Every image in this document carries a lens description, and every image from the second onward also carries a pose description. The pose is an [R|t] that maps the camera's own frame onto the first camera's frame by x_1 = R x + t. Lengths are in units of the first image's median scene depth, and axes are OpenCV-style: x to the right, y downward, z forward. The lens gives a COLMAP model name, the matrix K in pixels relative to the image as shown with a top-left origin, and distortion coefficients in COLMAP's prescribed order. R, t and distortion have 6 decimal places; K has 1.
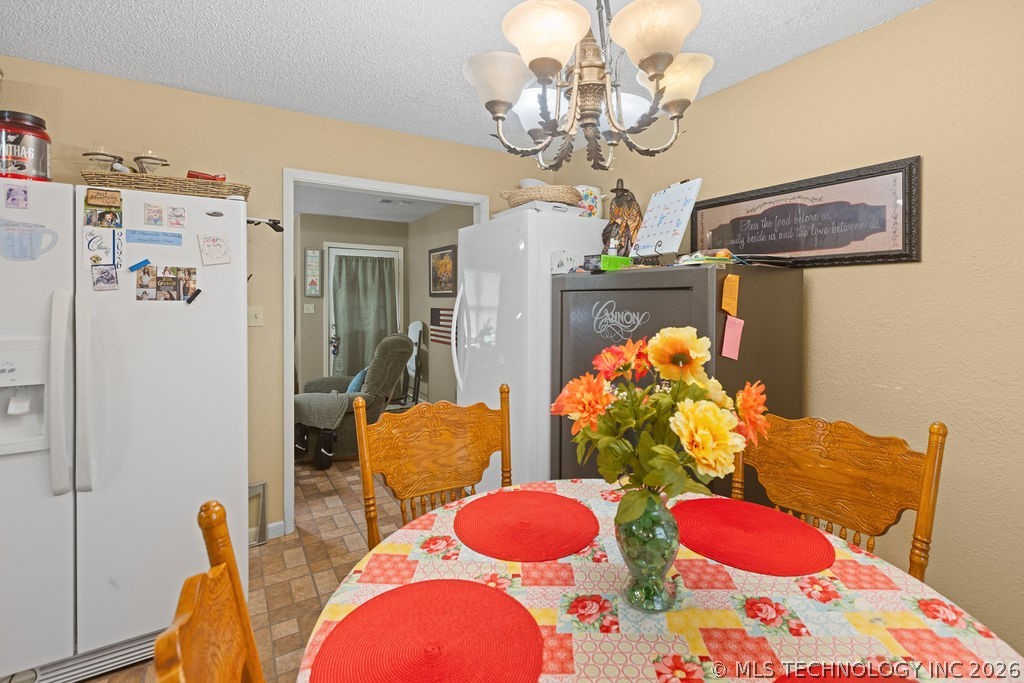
lens RADIAL K [[470.0, 0, 517.1], [0, 470.0, 293.4], [0, 0, 1]] dist [-0.004668, -0.000299]
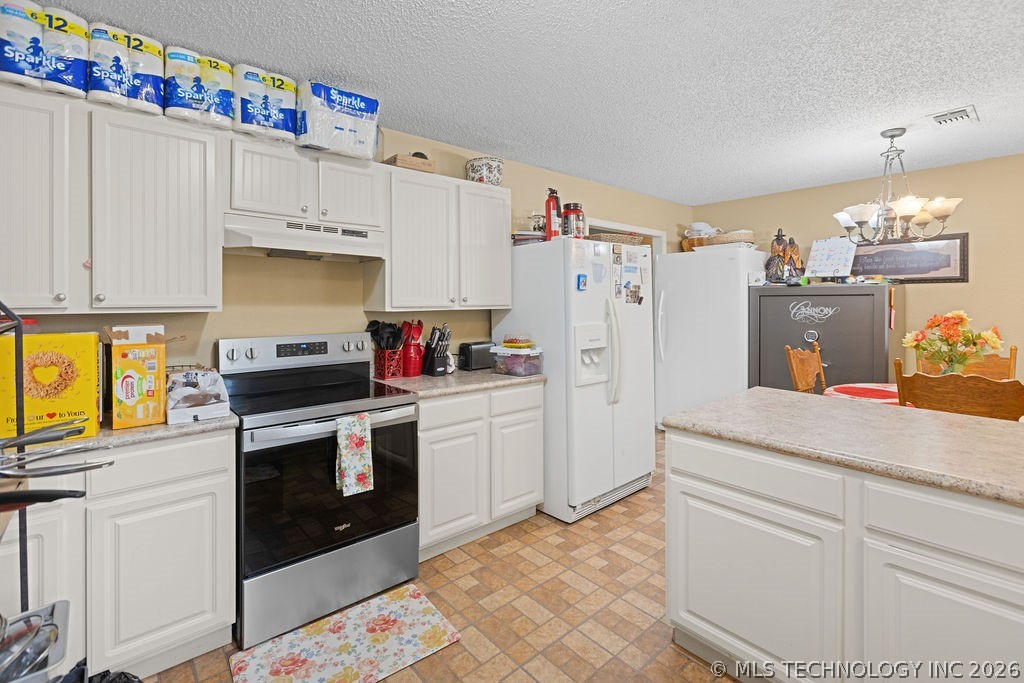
lens RADIAL K [[470.0, 0, 513.6], [0, 470.0, 298.7], [0, 0, 1]] dist [-0.004668, -0.000299]
pose [[0.987063, -0.005955, 0.160221, -1.569131], [0.004305, 0.999934, 0.010647, -0.025121], [-0.160273, -0.009820, 0.987024, -0.790056]]
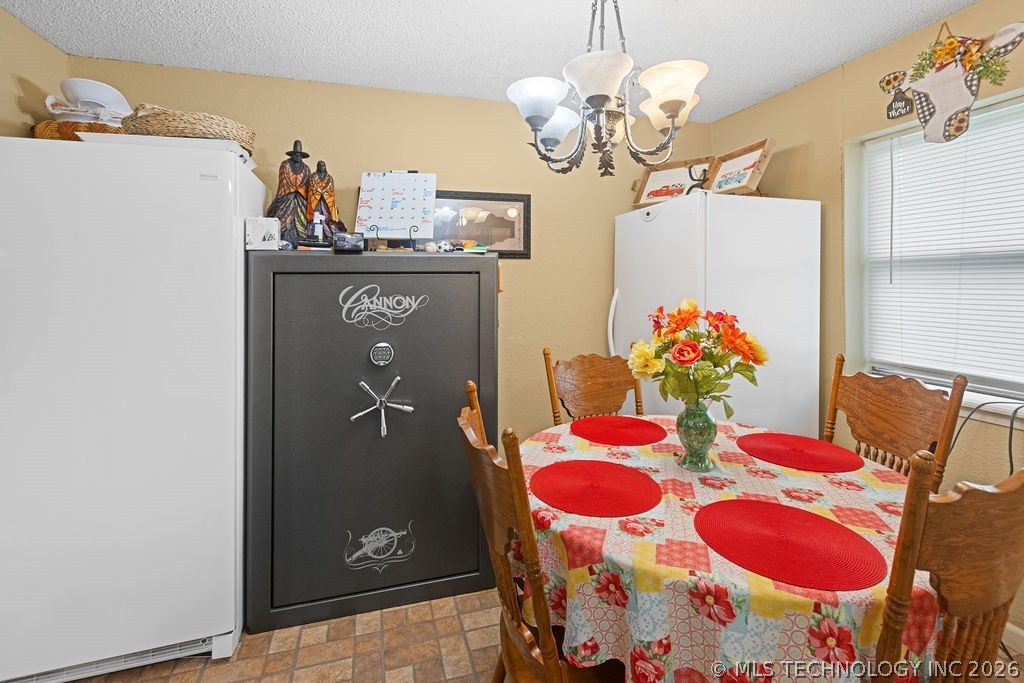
lens RADIAL K [[470.0, 0, 516.1], [0, 470.0, 280.1], [0, 0, 1]] dist [-0.004668, -0.000299]
pose [[0.255314, -0.003732, 0.966851, -0.786756], [-0.006334, 0.999965, 0.005533, -0.000981], [-0.966837, -0.007536, 0.255281, 0.647380]]
